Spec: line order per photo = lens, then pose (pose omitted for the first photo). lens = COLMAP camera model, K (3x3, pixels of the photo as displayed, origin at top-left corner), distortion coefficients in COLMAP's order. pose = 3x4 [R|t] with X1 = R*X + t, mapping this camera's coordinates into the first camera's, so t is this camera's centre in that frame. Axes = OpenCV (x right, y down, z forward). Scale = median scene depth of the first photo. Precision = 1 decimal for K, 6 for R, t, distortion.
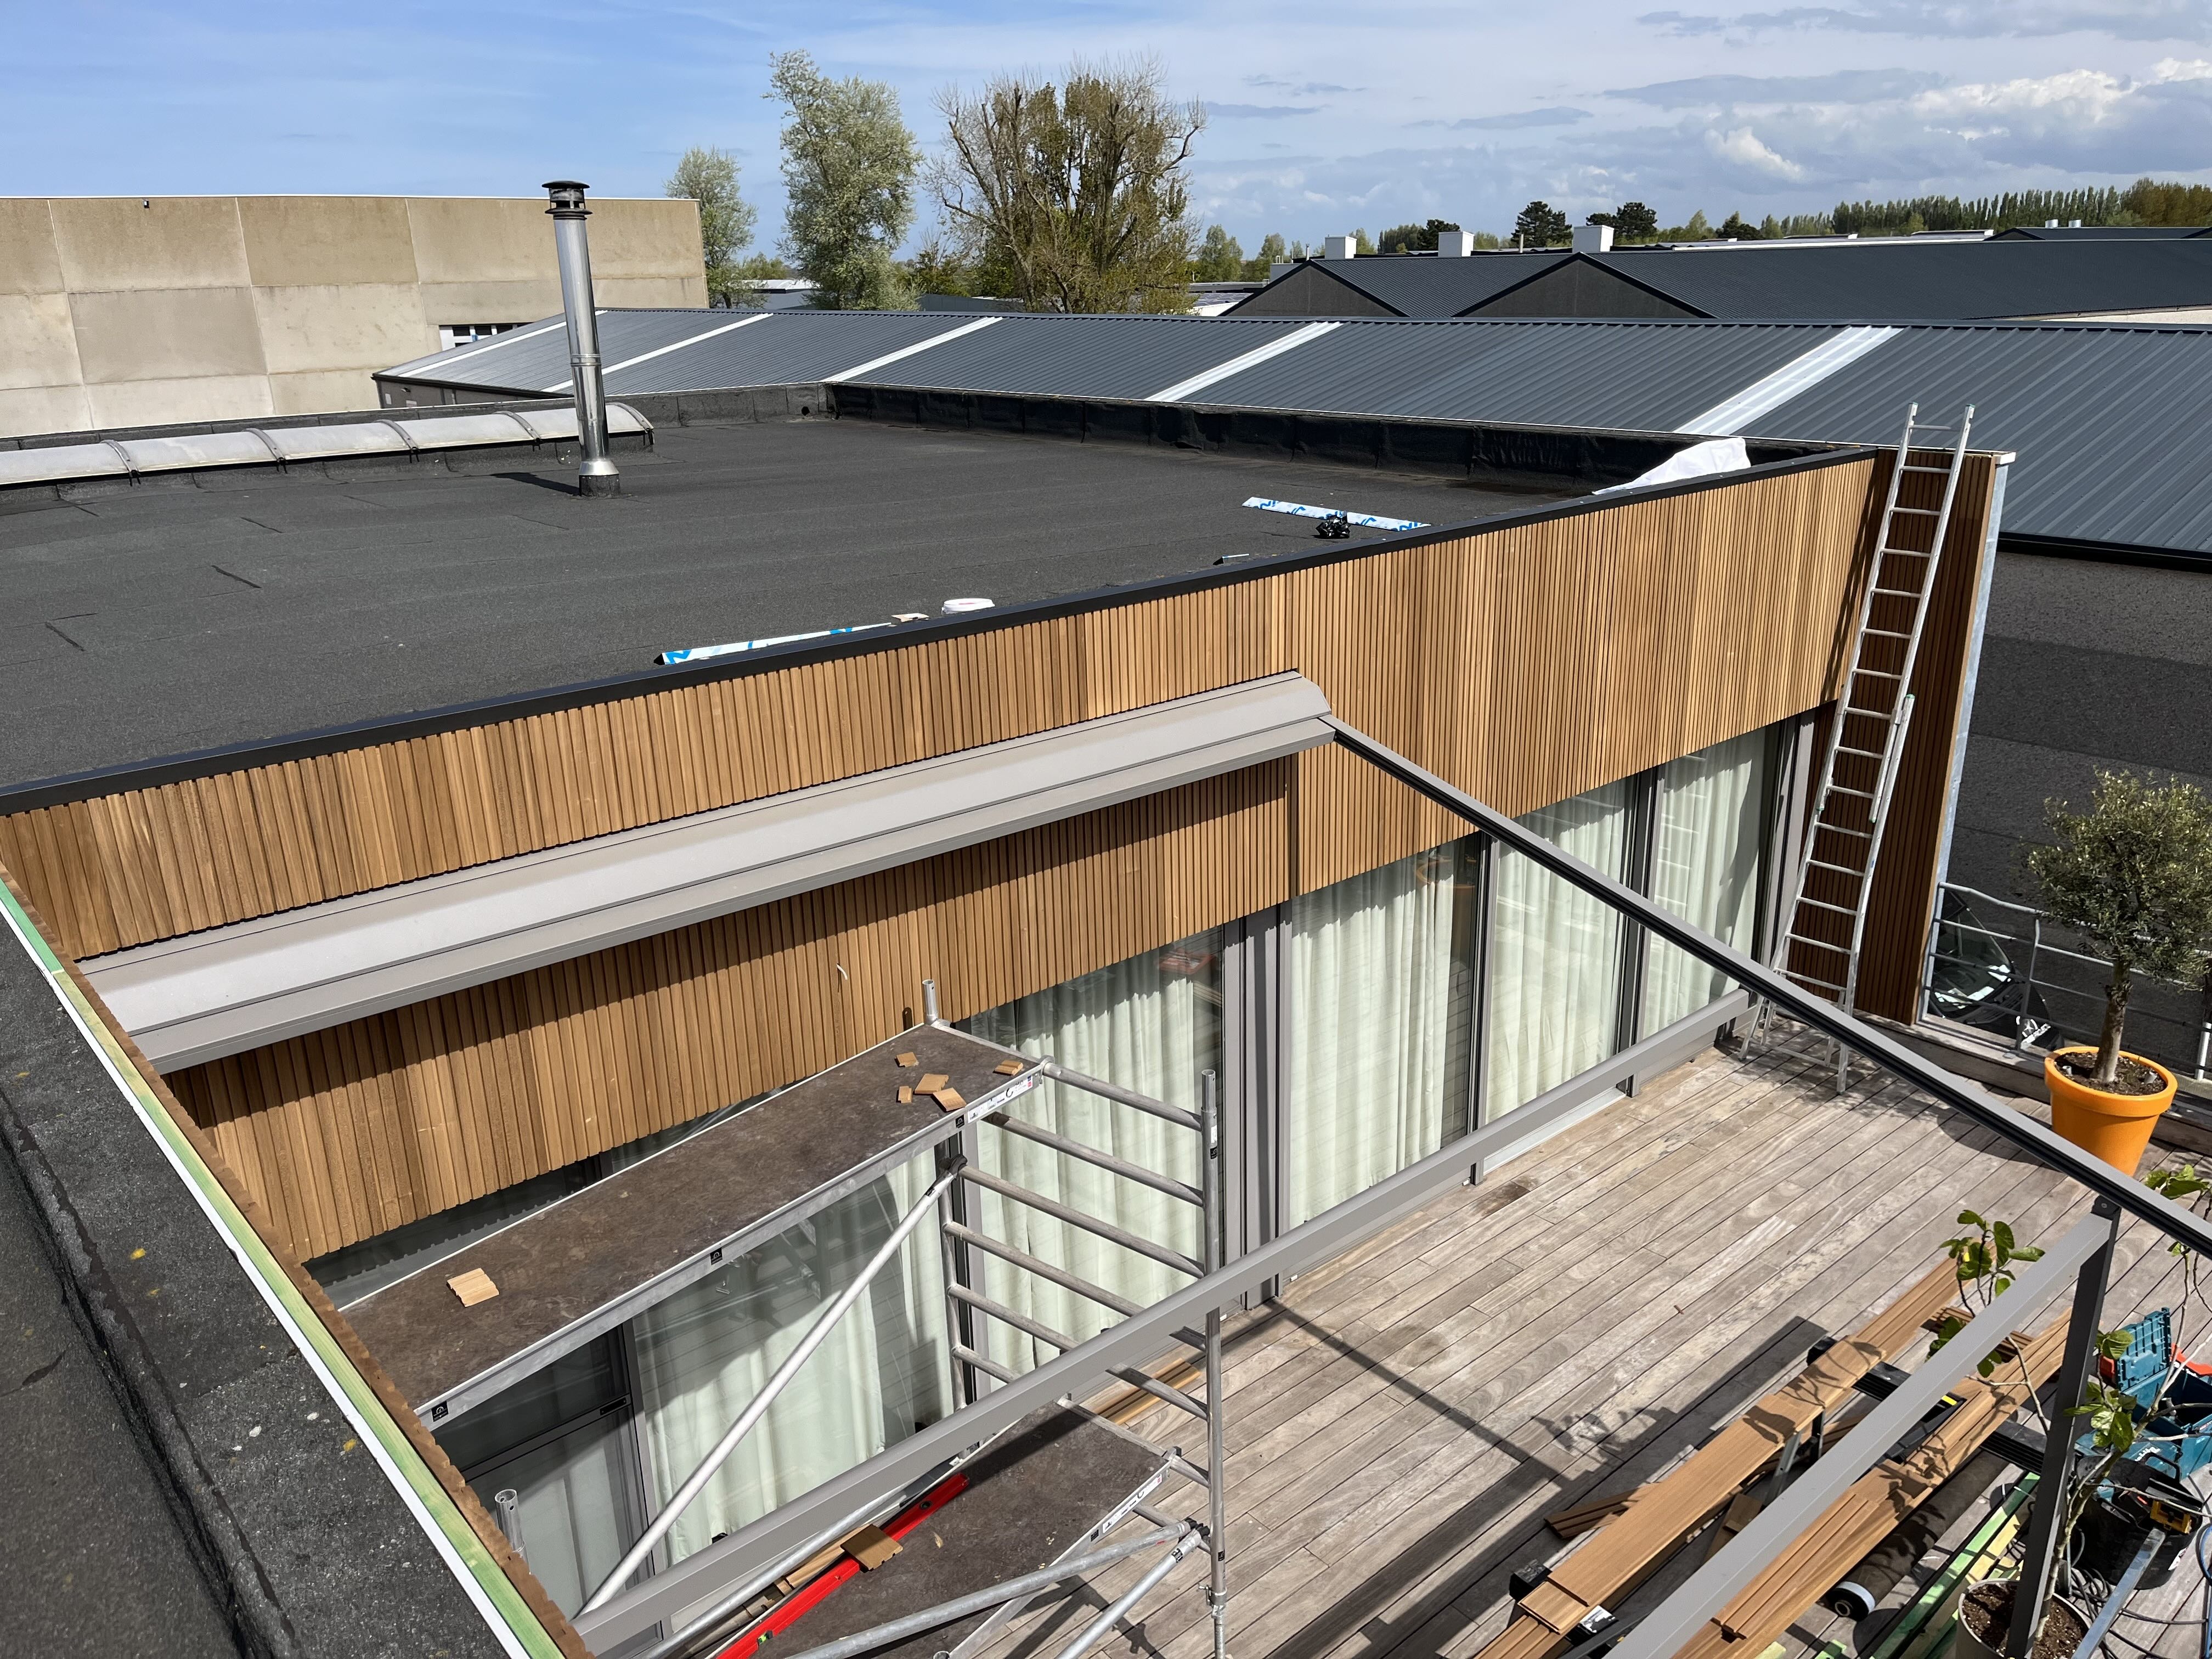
lens RADIAL K [[1677.8, 0, 1098.7], [0, 1677.8, 827.2], [0, 0, 1]] dist [0.039077, -0.032623]
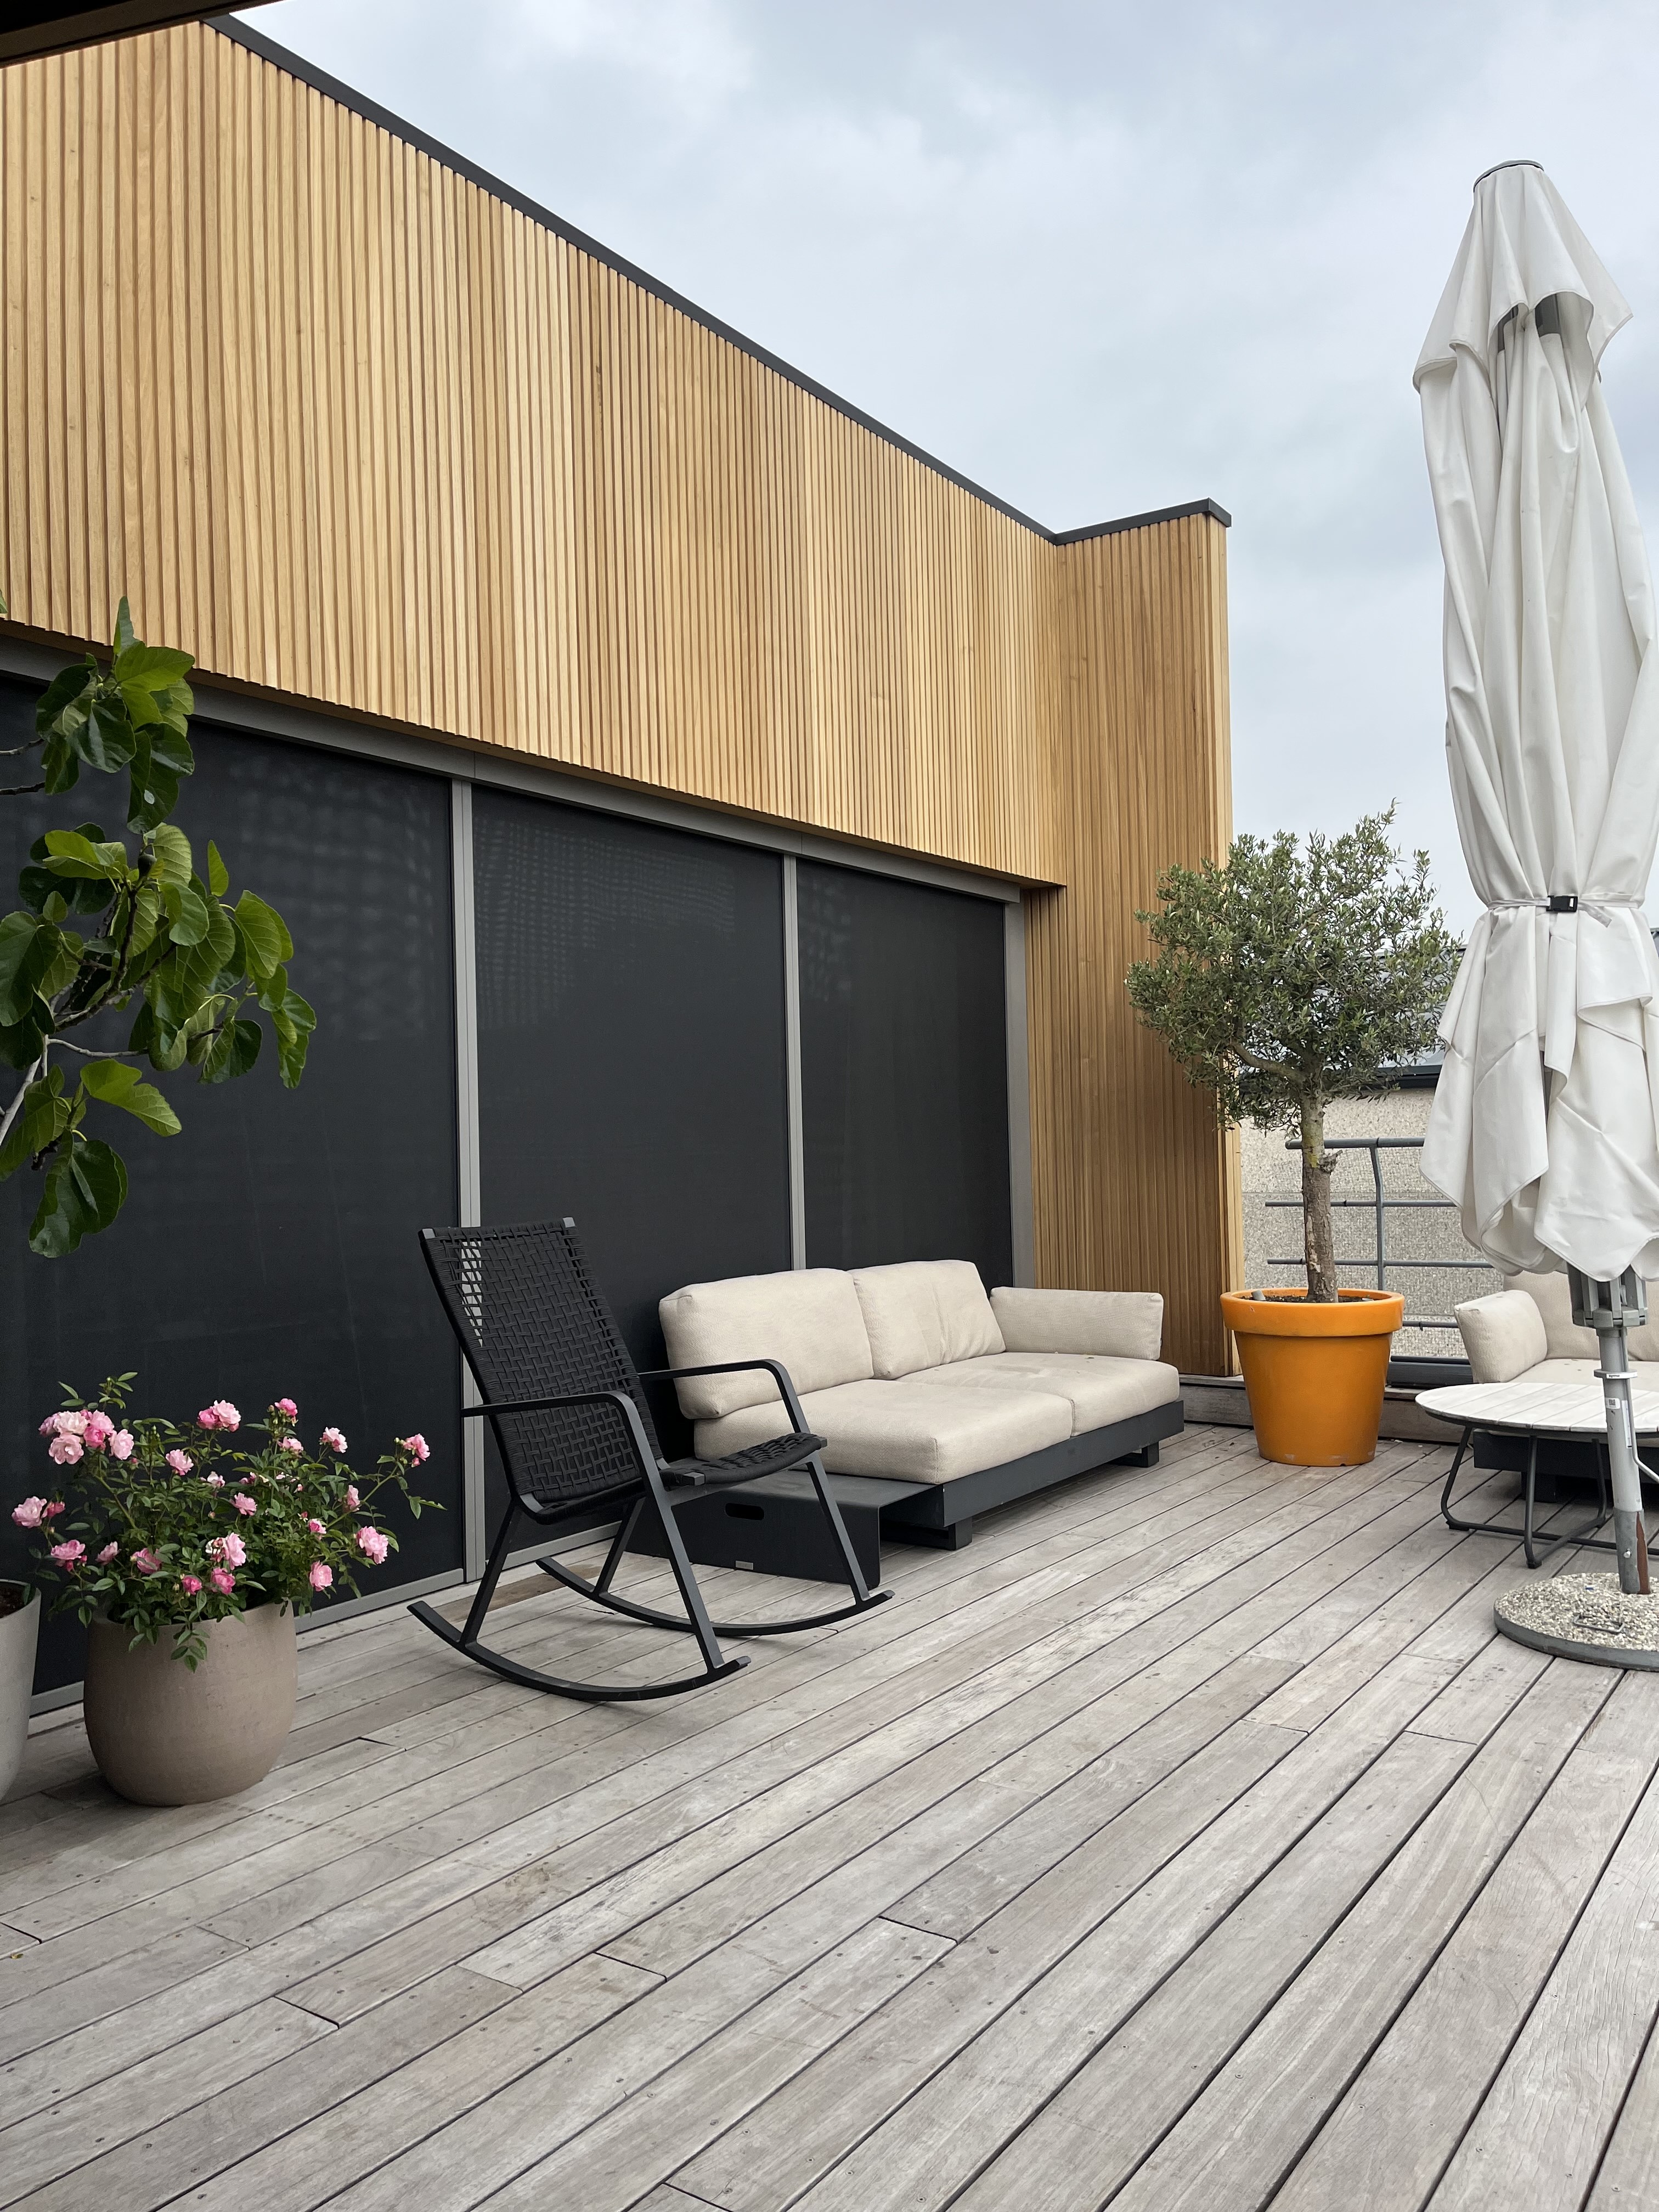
lens RADIAL K [[1677.8, 0, 822.0], [0, 1677.8, 1119.8], [0, 0, 1]] dist [0.039077, -0.032623]
pose [[0.966881, 0.007508, 0.255119, 0.216906], [0.081000, 0.938868, -0.334613, 0.281823], [-0.242035, 0.344196, 0.907165, 0.543033]]
